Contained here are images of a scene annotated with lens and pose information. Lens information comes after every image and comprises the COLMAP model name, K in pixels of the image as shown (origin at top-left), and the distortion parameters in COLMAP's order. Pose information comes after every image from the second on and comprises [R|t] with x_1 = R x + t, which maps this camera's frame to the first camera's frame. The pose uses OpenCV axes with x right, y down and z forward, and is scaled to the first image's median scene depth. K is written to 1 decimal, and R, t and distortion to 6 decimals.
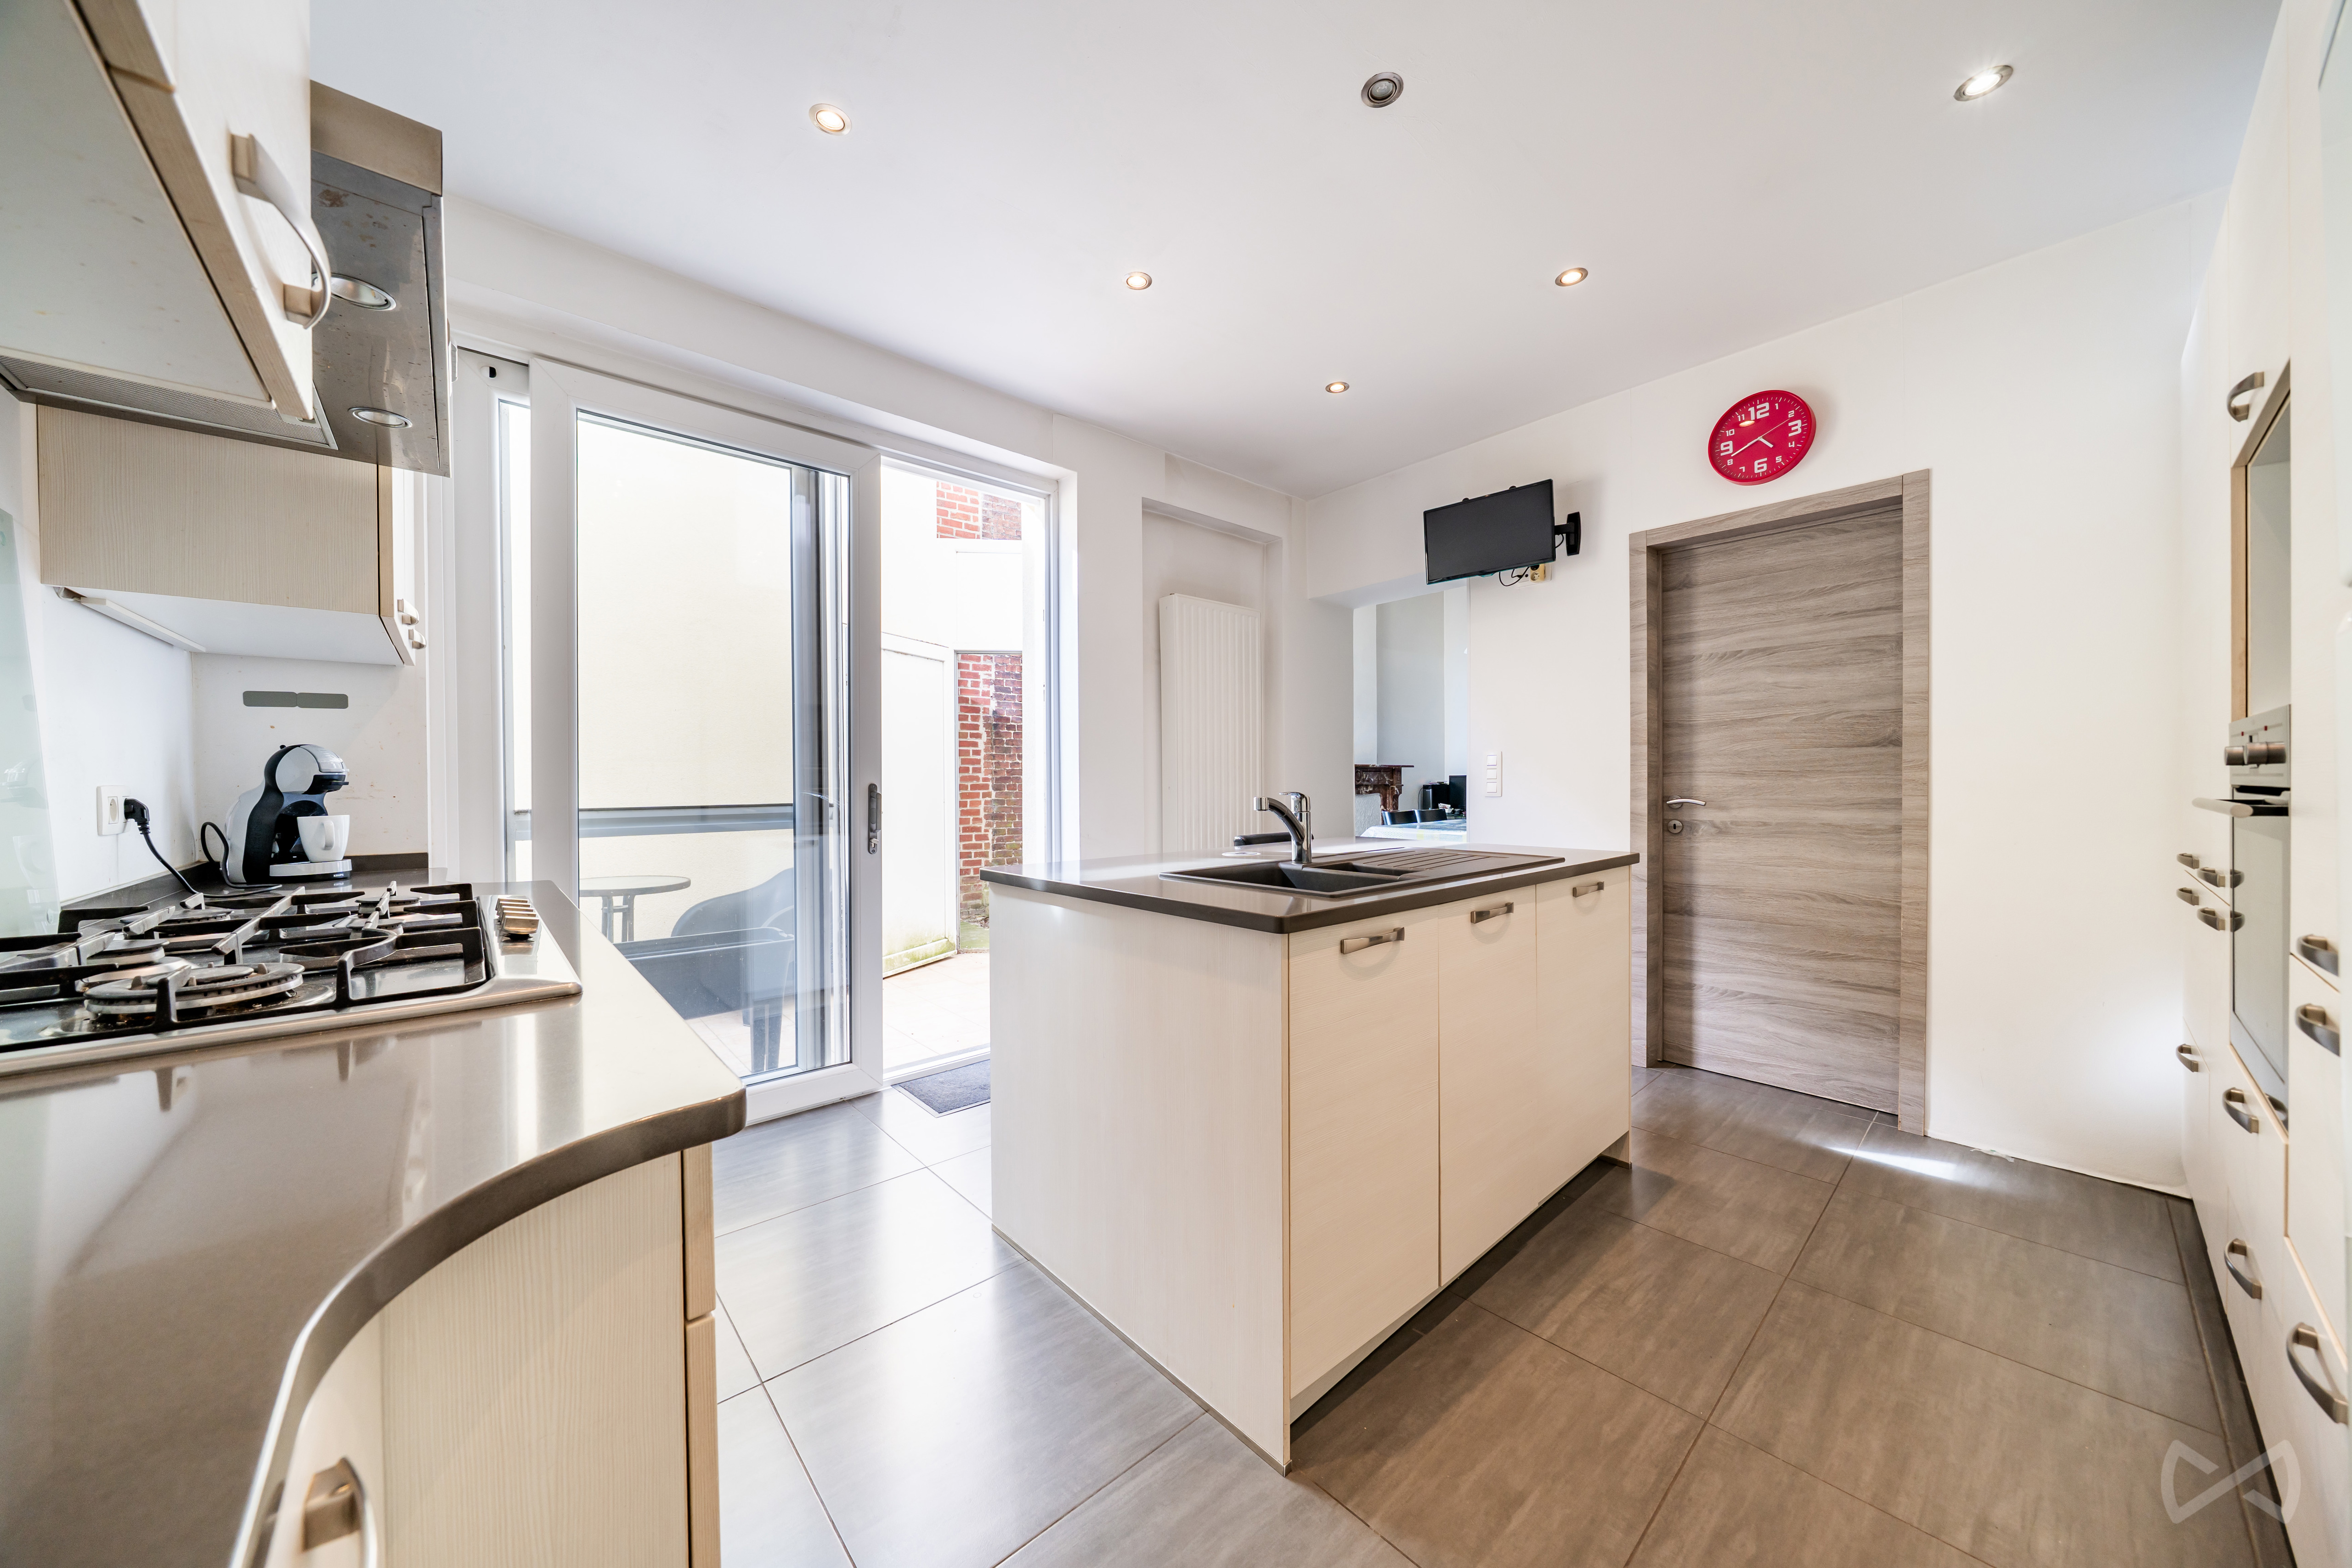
lens RADIAL K [[804.8, 0, 1180.5], [0, 804.8, 782.8], [0, 0, 1]] dist [-0.002883, -0.000152]
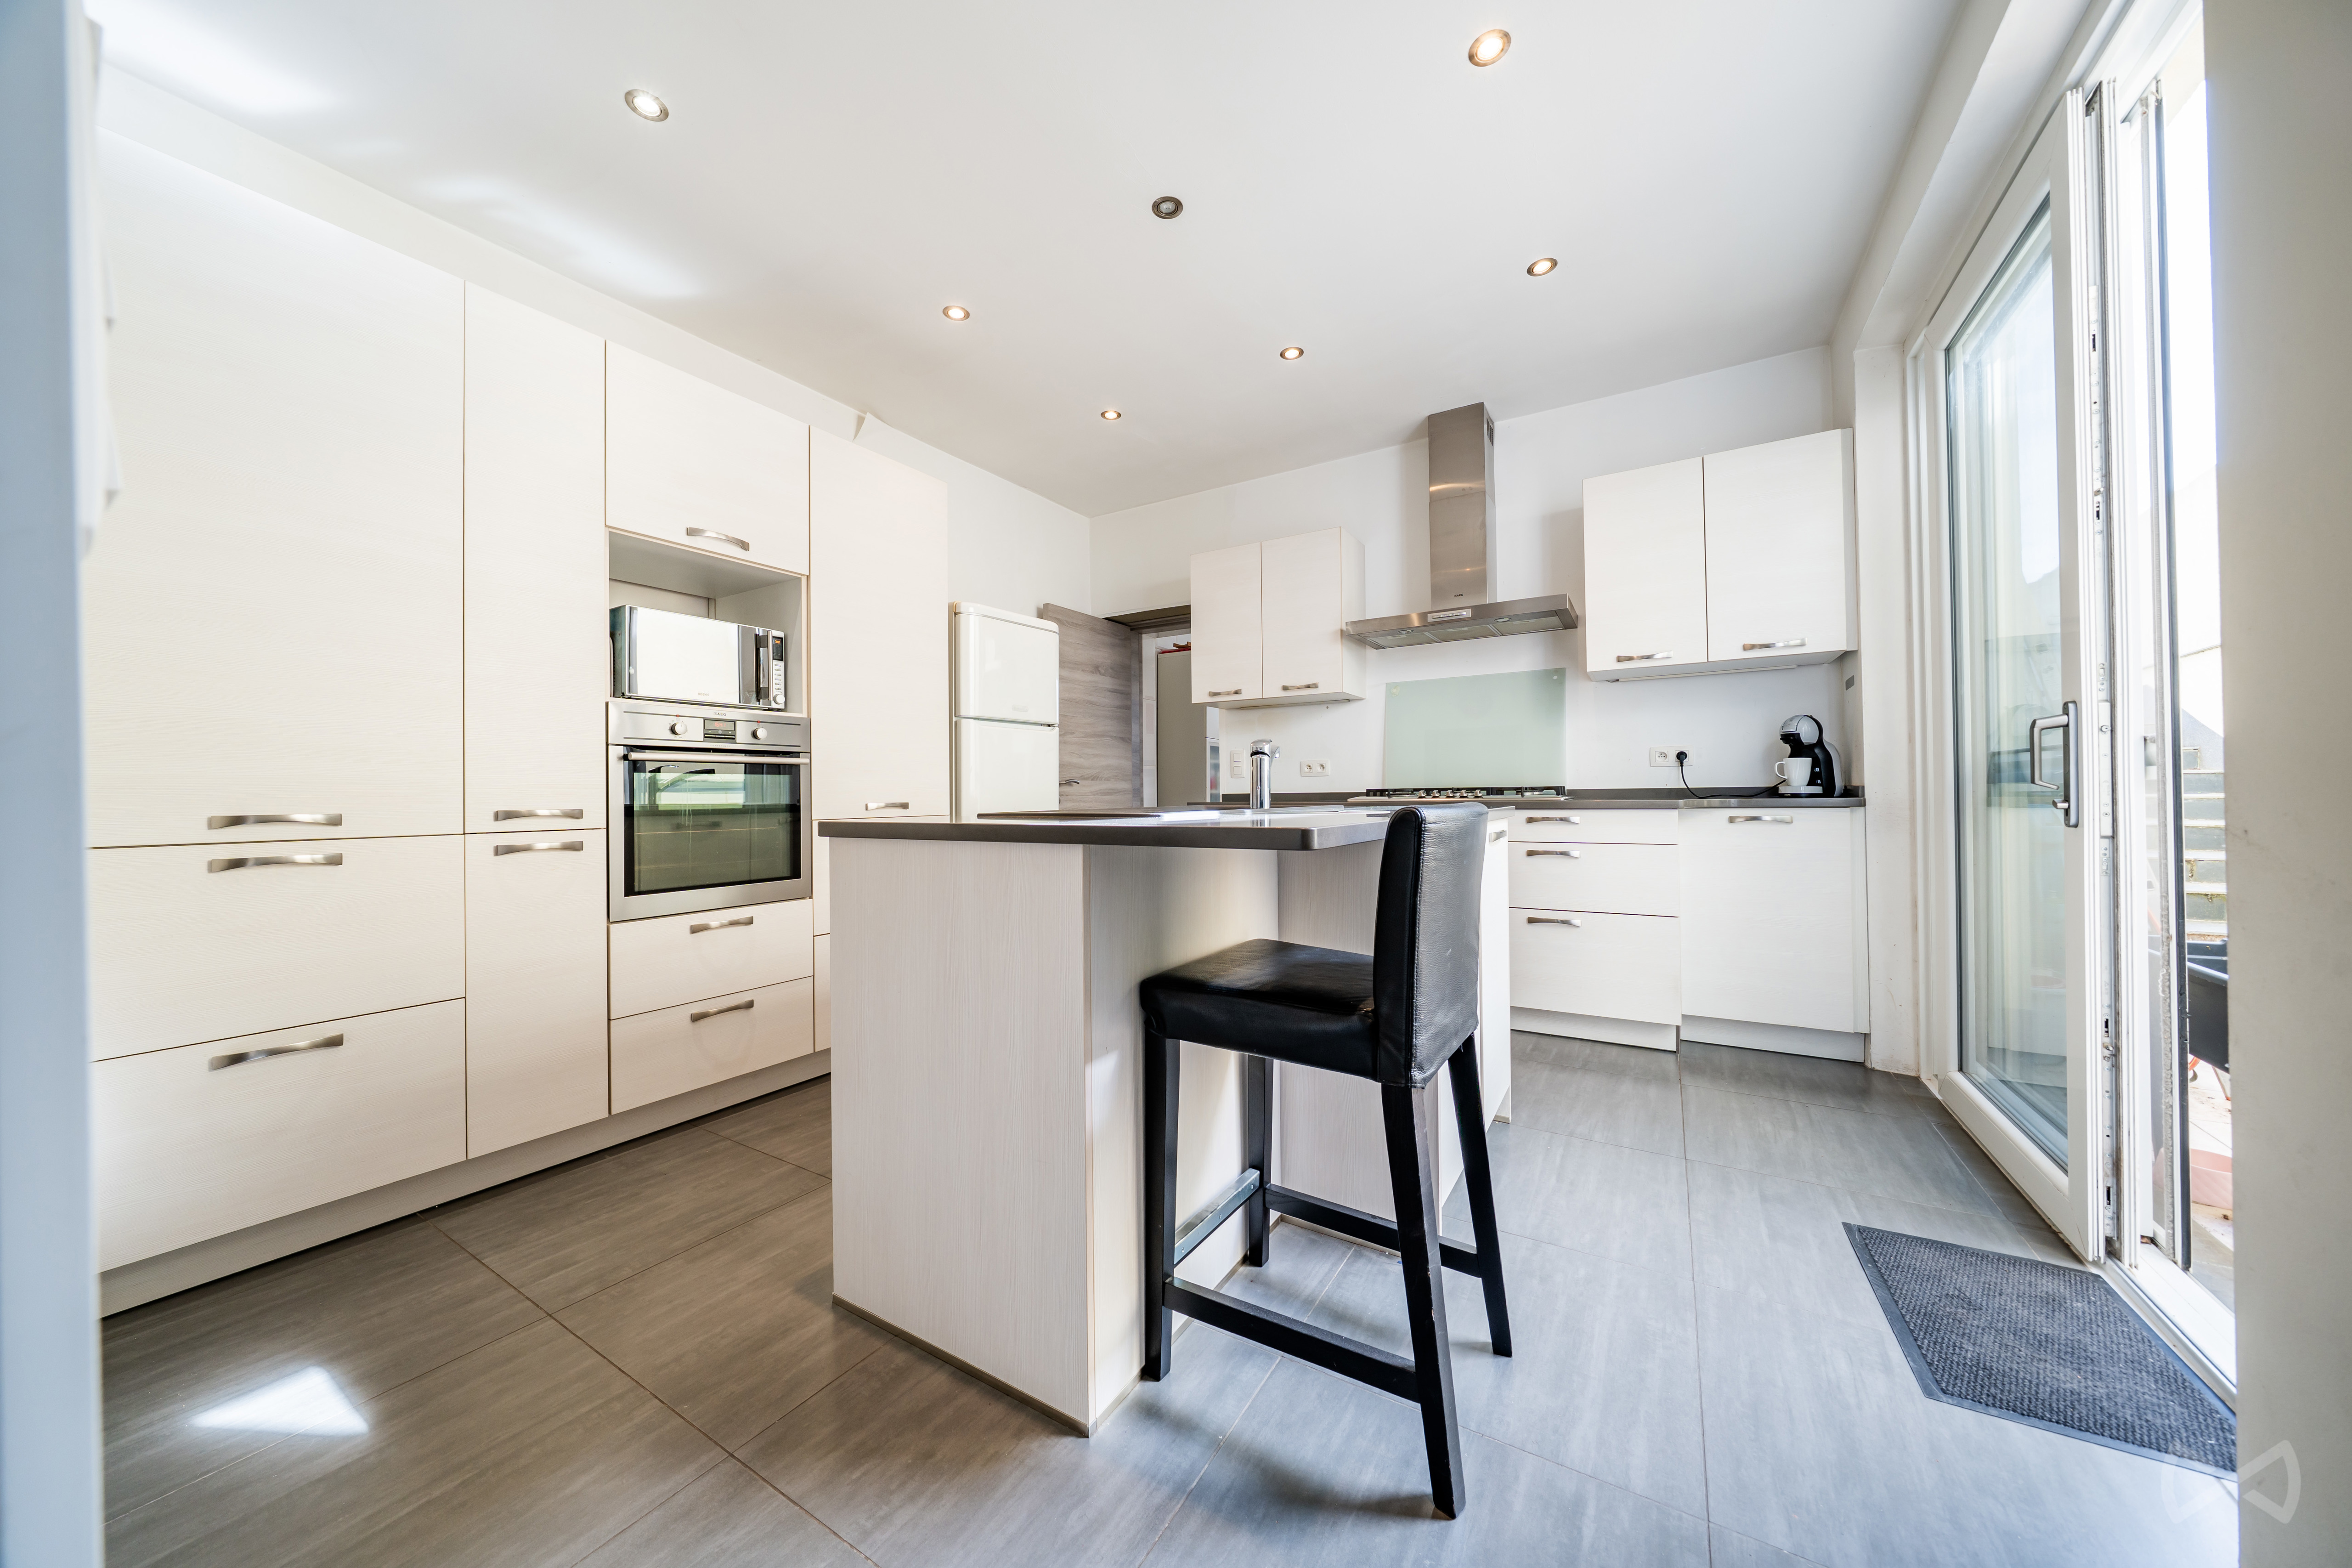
lens RADIAL K [[804.8, 0, 1168.8], [0, 804.8, 785.7], [0, 0, 1]] dist [-0.002883, -0.000152]
pose [[-0.960253, 0.013490, -0.278805, 0.522146], [0.015591, 0.999864, -0.005321, 0.070628], [0.278696, -0.009456, -0.960333, 1.877451]]
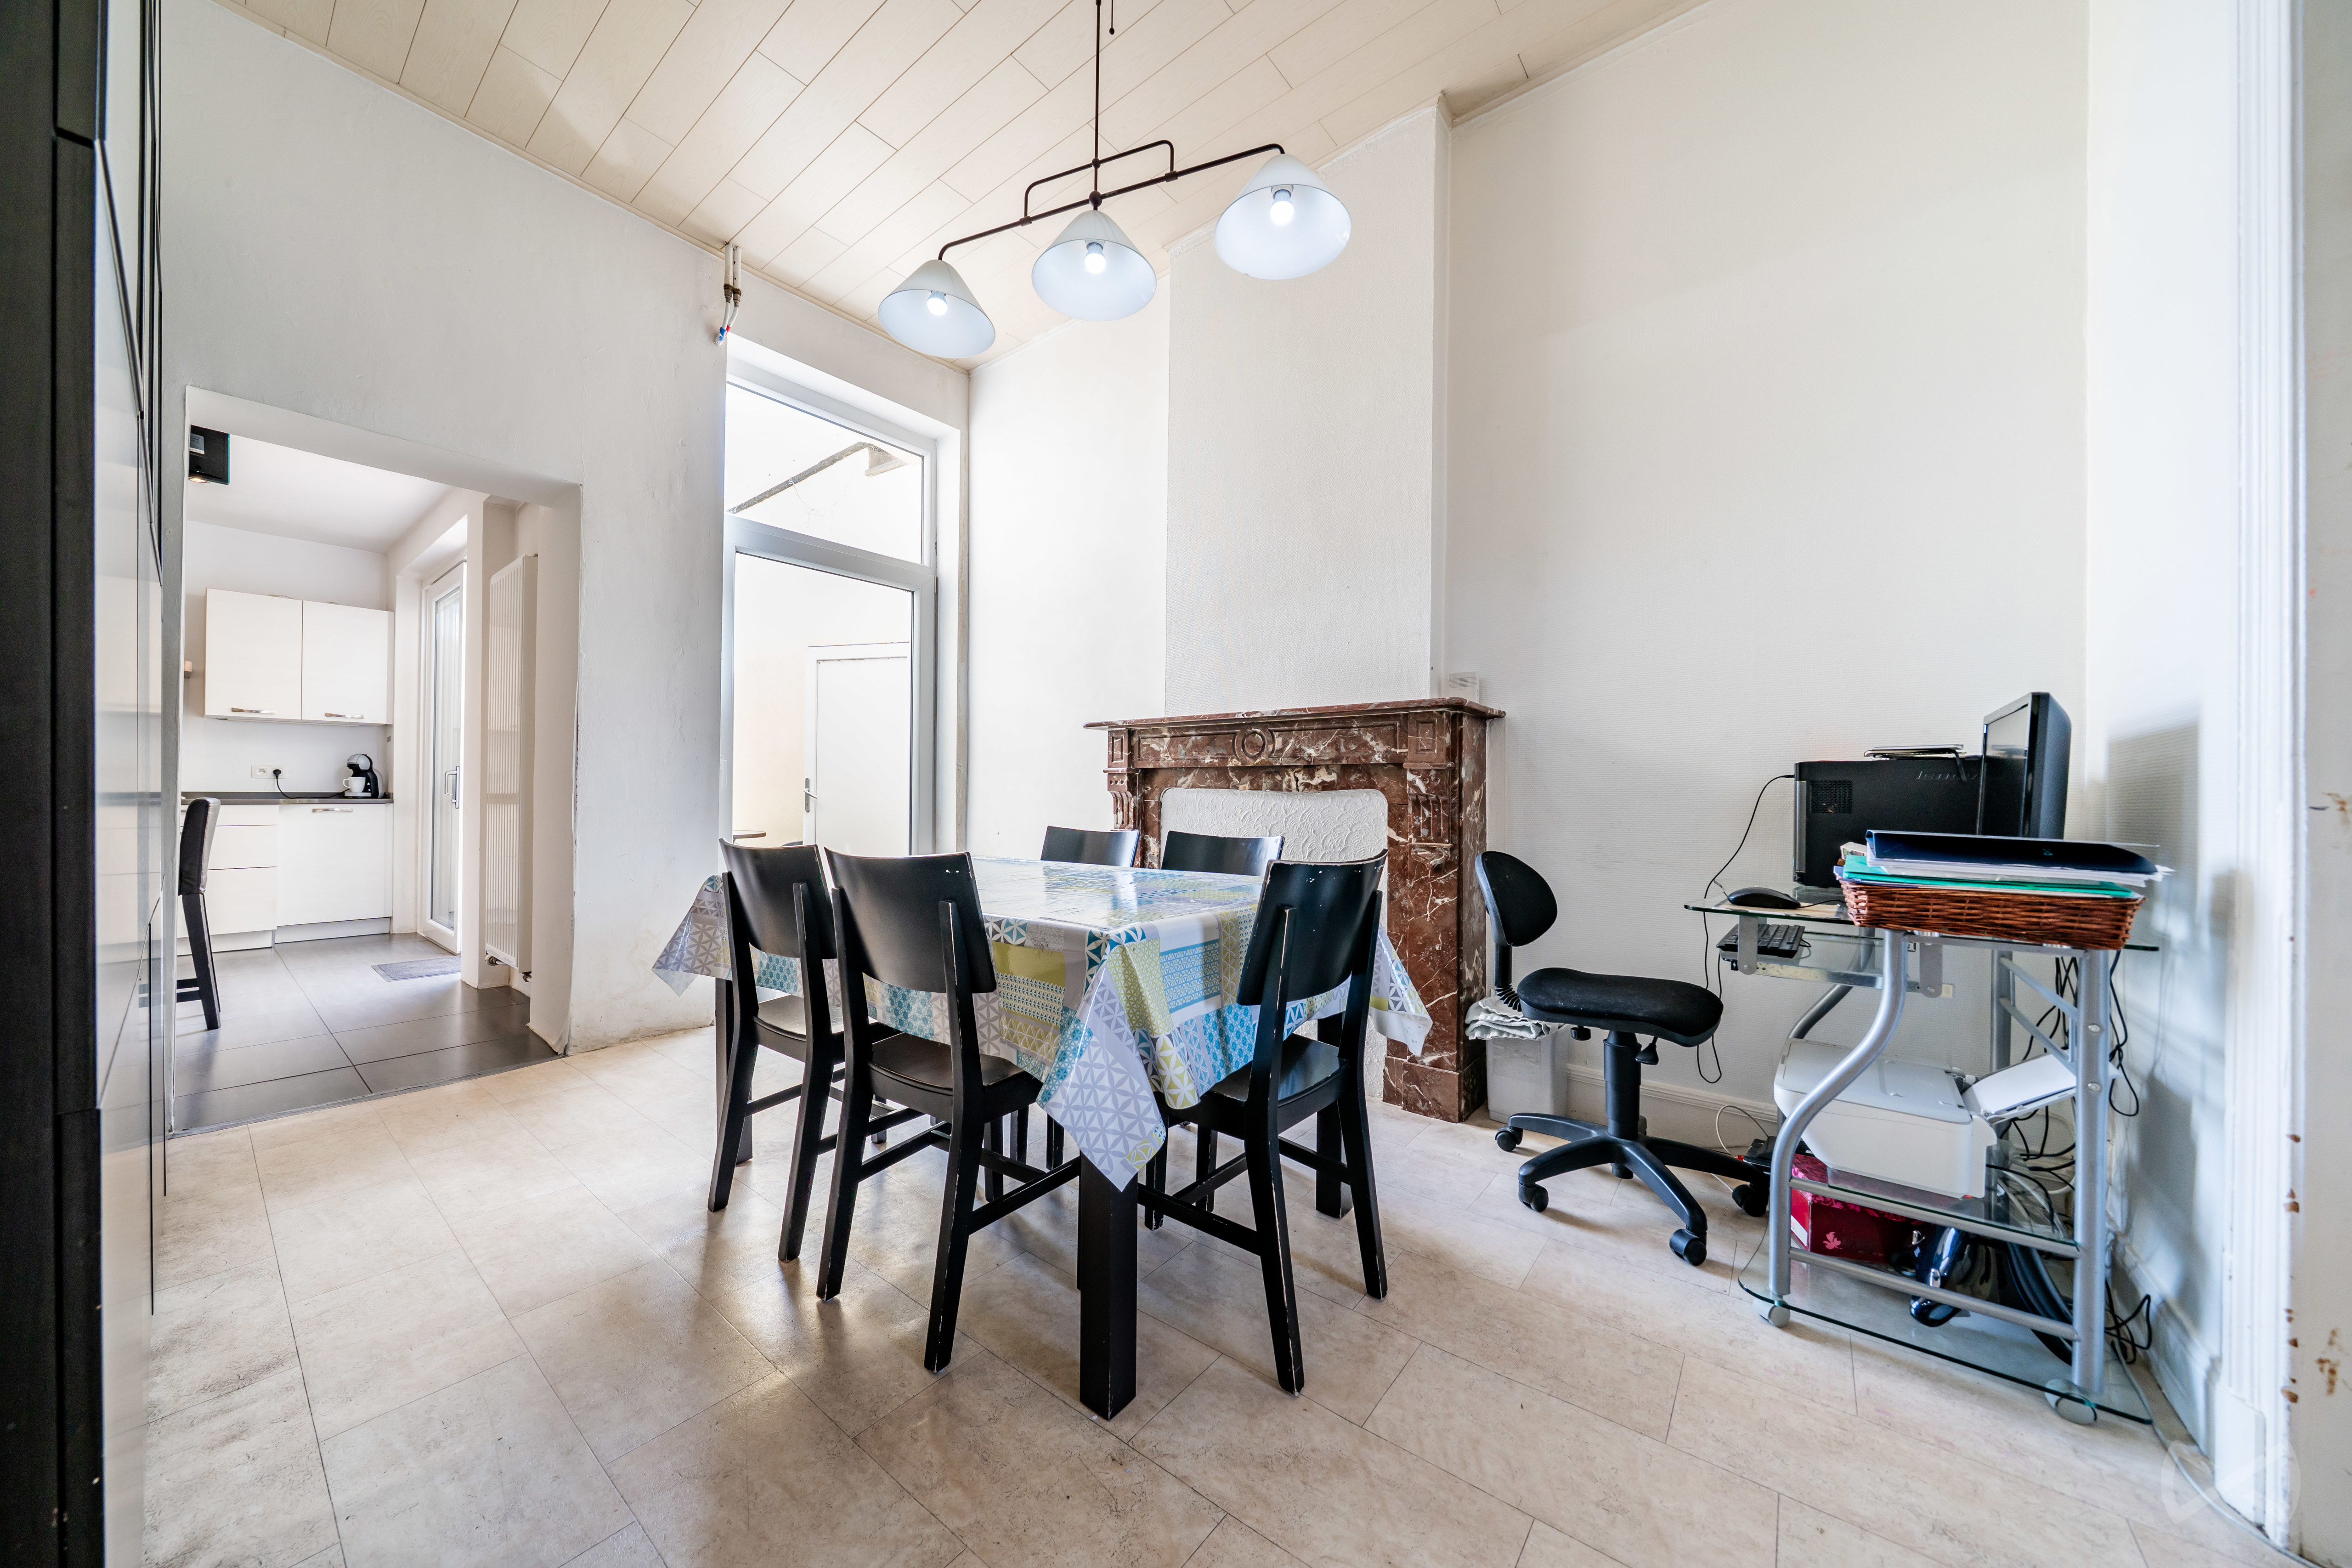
lens RADIAL K [[804.8, 0, 1174.3], [0, 804.8, 791.0], [0, 0, 1]] dist [-0.002883, -0.000152]
pose [[0.171363, 0.002302, -0.985205, 1.930092], [-0.011433, 0.999935, 0.000348, 0.048678], [0.985142, 0.011204, 0.171378, 2.885520]]
